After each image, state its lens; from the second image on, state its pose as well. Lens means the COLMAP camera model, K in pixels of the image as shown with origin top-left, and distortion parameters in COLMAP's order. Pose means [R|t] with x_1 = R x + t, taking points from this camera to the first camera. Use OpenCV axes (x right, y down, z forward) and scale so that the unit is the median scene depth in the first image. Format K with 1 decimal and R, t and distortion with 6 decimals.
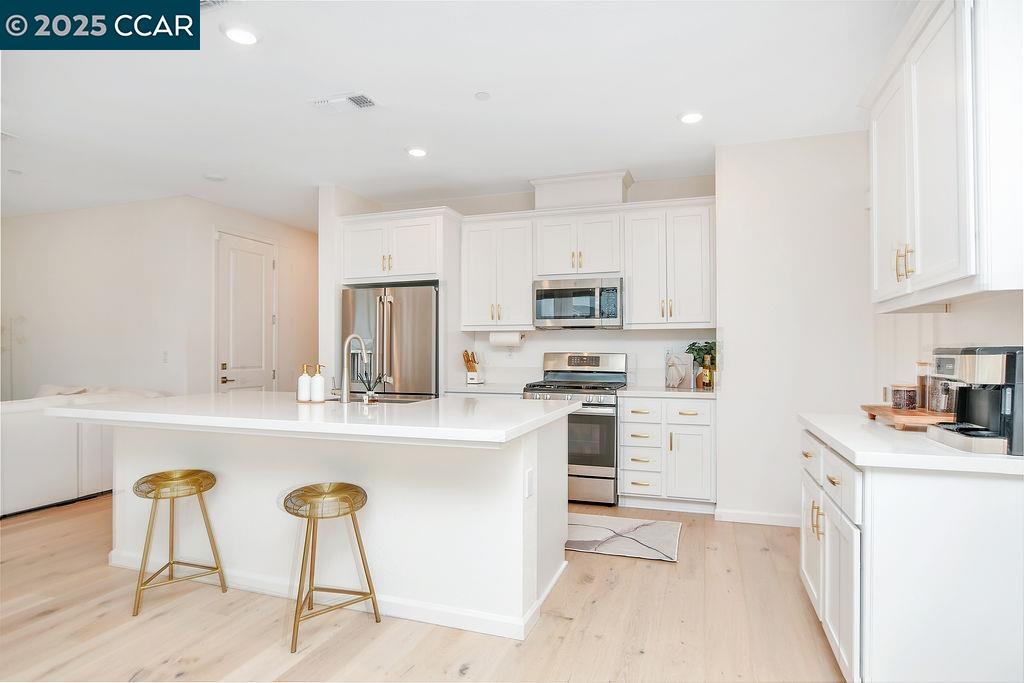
lens RADIAL K [[539.2, 0, 521.1], [0, 539.2, 343.5], [0, 0, 1]] dist [-0.025828, 0.005551]
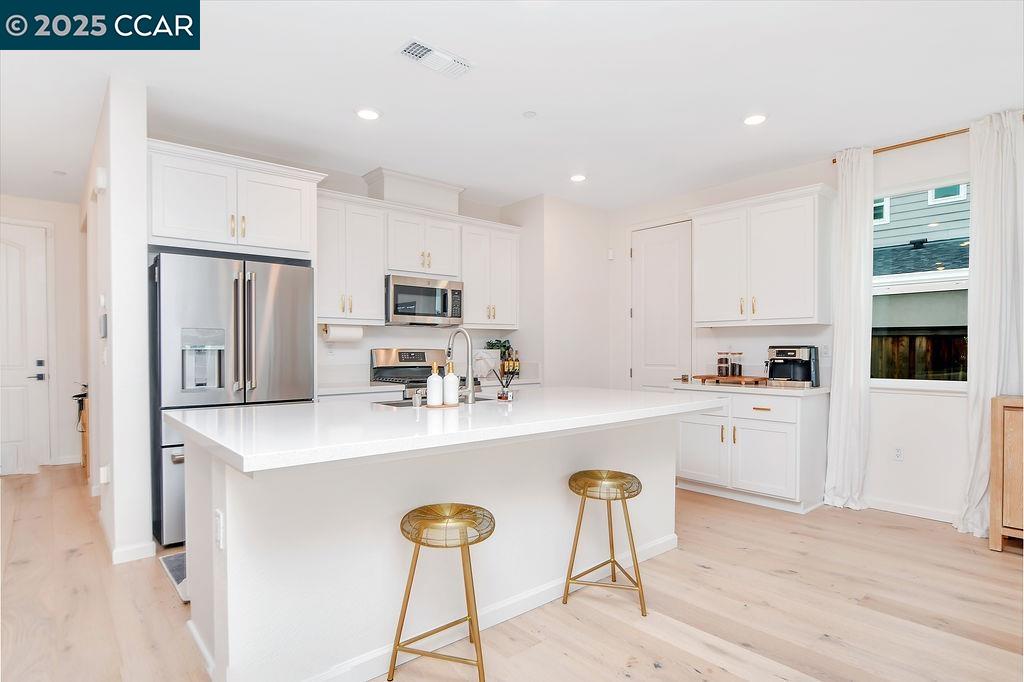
lens RADIAL K [[539.2, 0, 521.0], [0, 539.2, 349.0], [0, 0, 1]] dist [-0.025828, 0.005551]
pose [[0.506108, 0.000431, 0.862470, -0.703064], [-0.014055, 0.999871, 0.007747, 0.006958], [-0.862355, -0.016043, 0.506049, 0.307253]]
